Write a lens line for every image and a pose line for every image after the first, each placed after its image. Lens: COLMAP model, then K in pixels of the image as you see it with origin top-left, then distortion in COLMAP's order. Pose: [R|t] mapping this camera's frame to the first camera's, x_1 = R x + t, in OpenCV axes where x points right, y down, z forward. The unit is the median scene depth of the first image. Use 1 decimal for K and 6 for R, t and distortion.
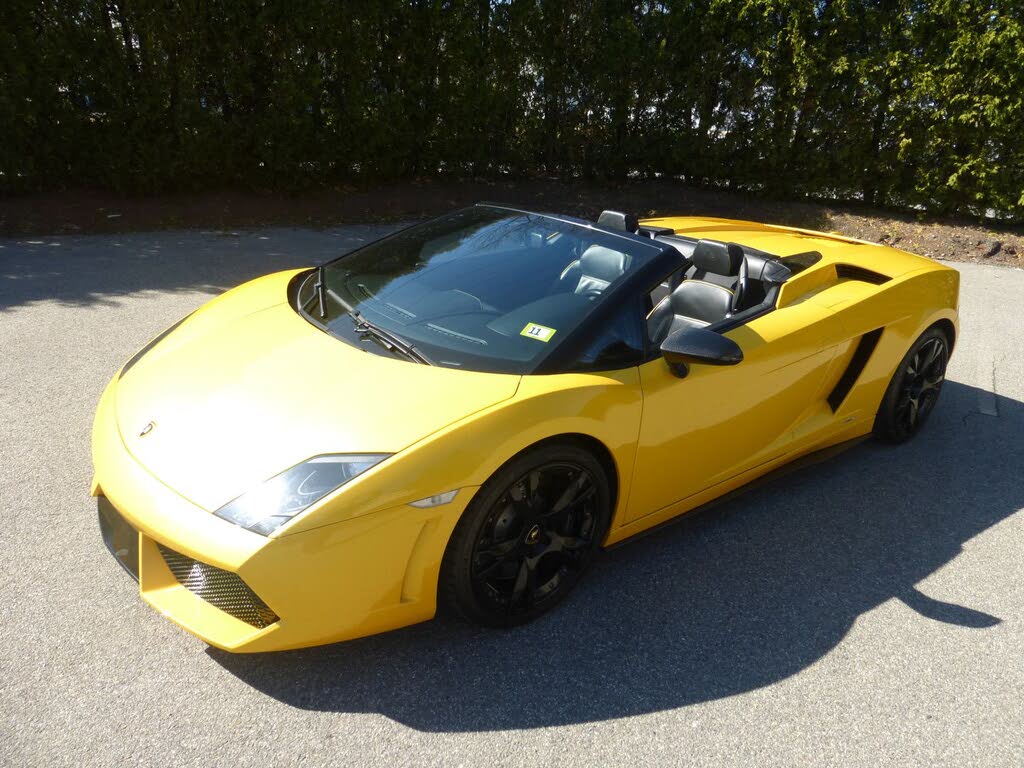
lens RADIAL K [[753.7, 0, 542.4], [0, 753.7, 384.1], [0, 0, 1]] dist [-0.024095, 0.005773]
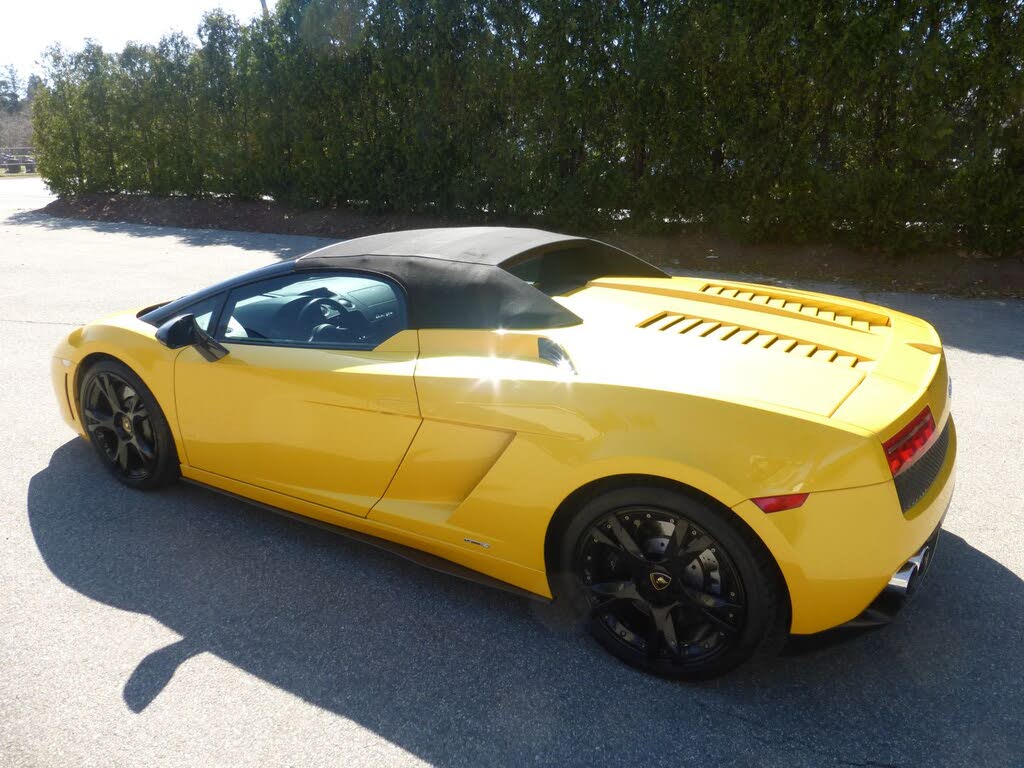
lens RADIAL K [[738.9, 0, 512.0], [0, 738.9, 384.0], [0, 0, 1]] dist [0.012541, -0.038009]
pose [[0.347800, 0.235738, -0.907449, 1.073385], [-0.308896, 0.942647, 0.126491, -0.205506], [0.885222, 0.236314, 0.400671, 0.728968]]
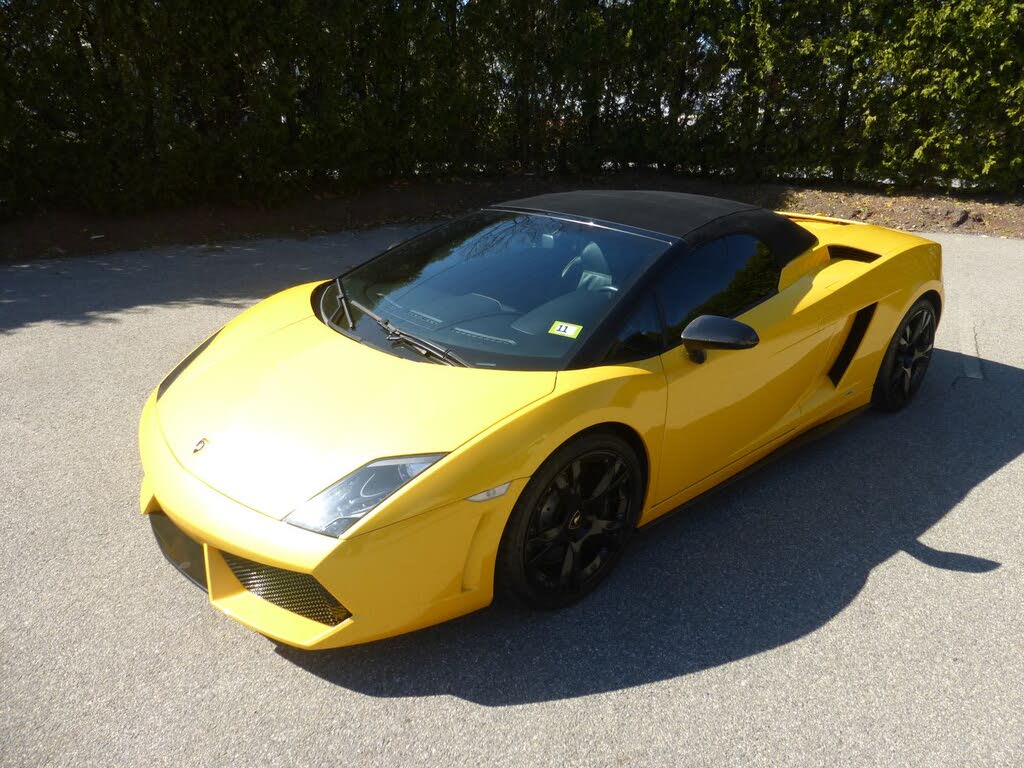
lens RADIAL K [[746.2, 0, 541.8], [0, 746.2, 387.3], [0, 0, 1]] dist [-0.012556, -0.014215]
pose [[0.997435, -0.066208, 0.027202, -0.051893], [0.065790, 0.997705, 0.016013, -0.004883], [-0.028200, -0.014182, 0.999502, -0.034193]]
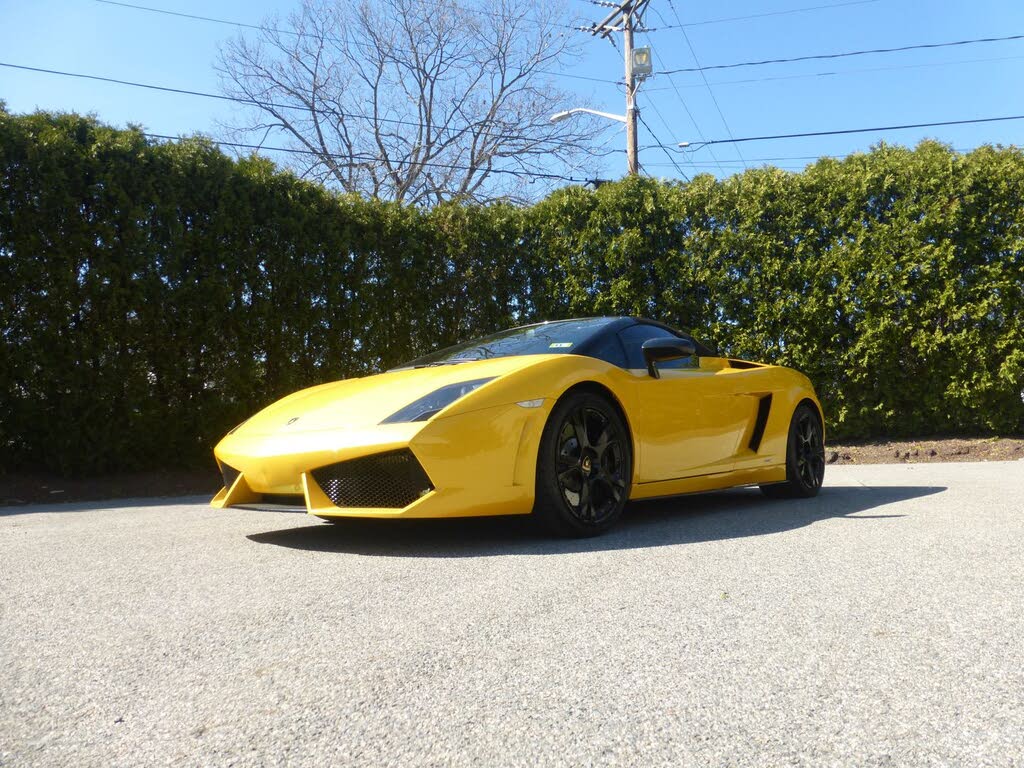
lens RADIAL K [[746.2, 0, 541.8], [0, 746.2, 387.3], [0, 0, 1]] dist [-0.012556, -0.014215]
pose [[0.978271, -0.083392, 0.189819, -0.231697], [0.157055, 0.895751, -0.415889, 0.430622], [-0.135349, 0.436664, 0.889385, -0.182784]]
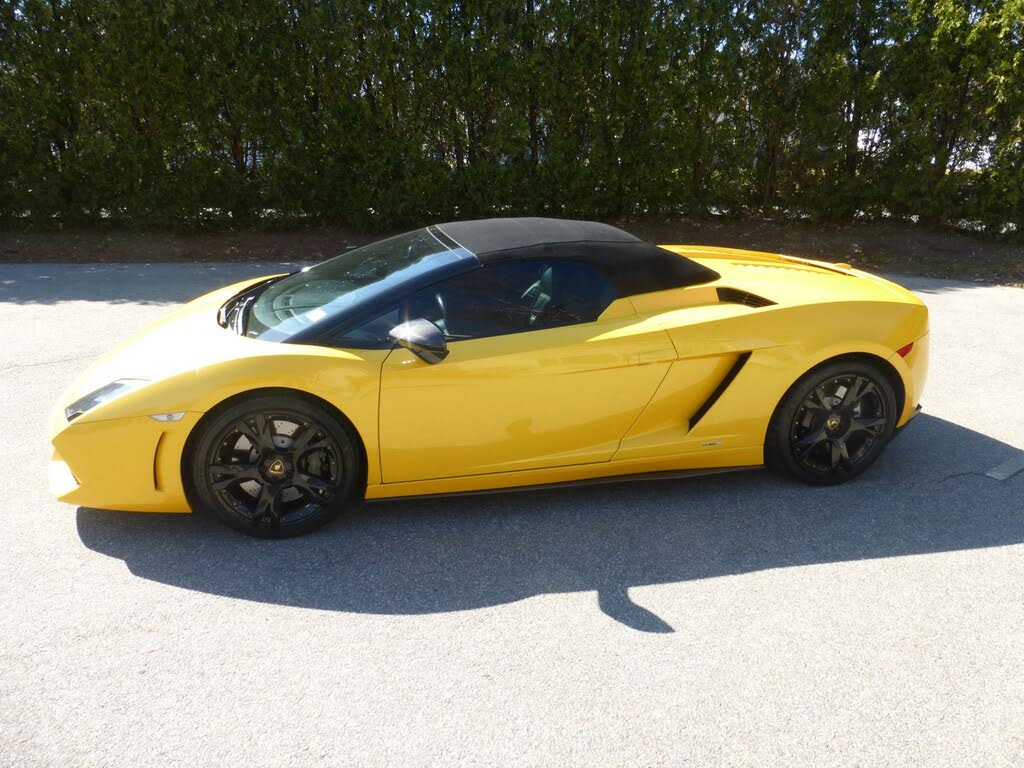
lens RADIAL K [[765.7, 0, 521.6], [0, 765.7, 361.9], [0, 0, 1]] dist [-0.008677, -0.007820]
pose [[0.896249, 0.079791, -0.436315, 0.633261], [-0.119279, 0.990807, -0.063822, 0.036895], [0.427211, 0.109244, 0.897528, -0.015407]]
